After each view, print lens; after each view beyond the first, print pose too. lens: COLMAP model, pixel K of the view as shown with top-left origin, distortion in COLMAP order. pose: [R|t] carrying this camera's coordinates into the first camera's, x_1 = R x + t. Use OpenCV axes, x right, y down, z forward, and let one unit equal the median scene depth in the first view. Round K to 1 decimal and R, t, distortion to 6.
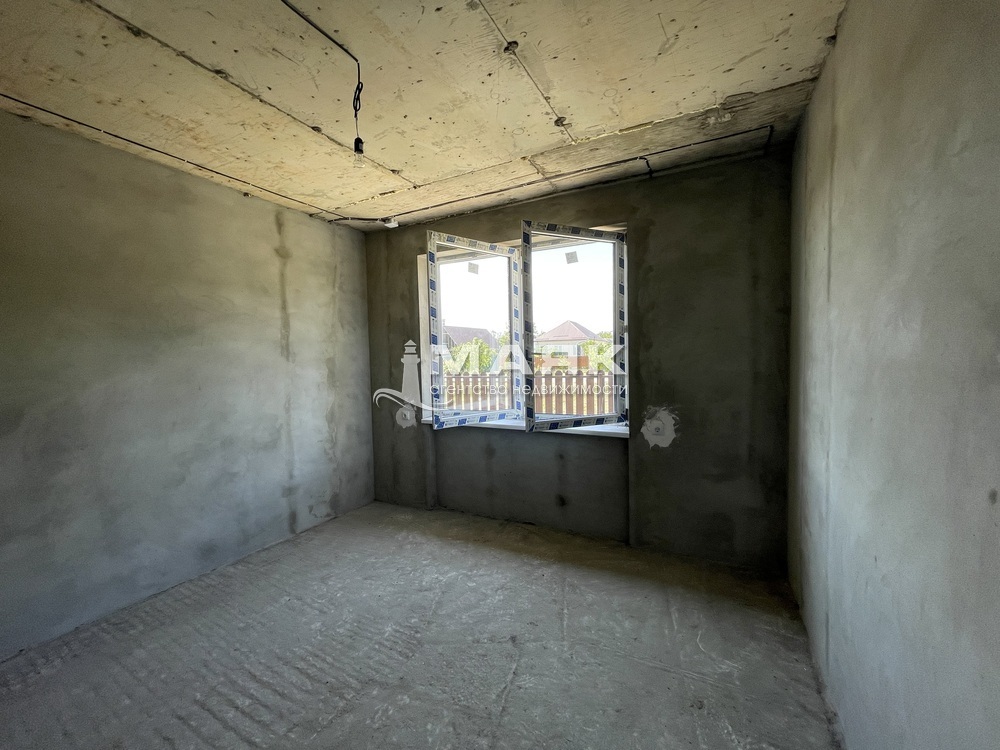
lens RADIAL K [[403.4, 0, 495.2], [0, 403.4, 374.7], [0, 0, 1]] dist [0.001518, 0.000148]
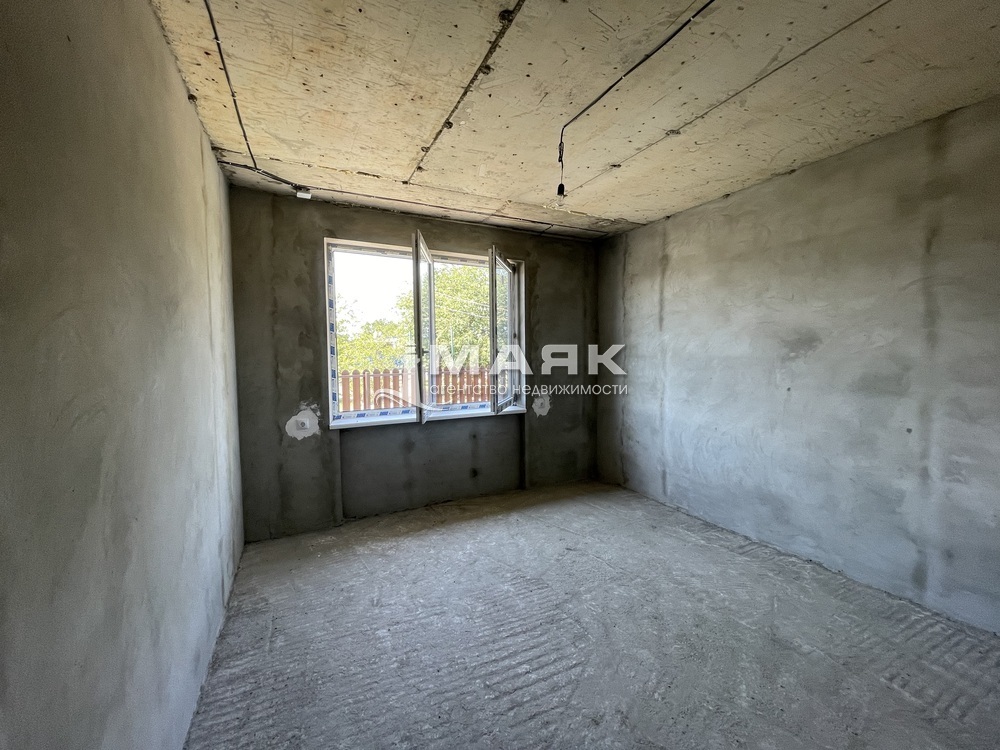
lens RADIAL K [[403.4, 0, 508.1], [0, 403.4, 375.2], [0, 0, 1]] dist [0.001518, 0.000148]
pose [[0.585478, -0.029963, 0.810135, -0.877000], [0.031656, 0.999400, 0.014085, 0.002631], [-0.810070, 0.017399, 0.586075, 0.223963]]
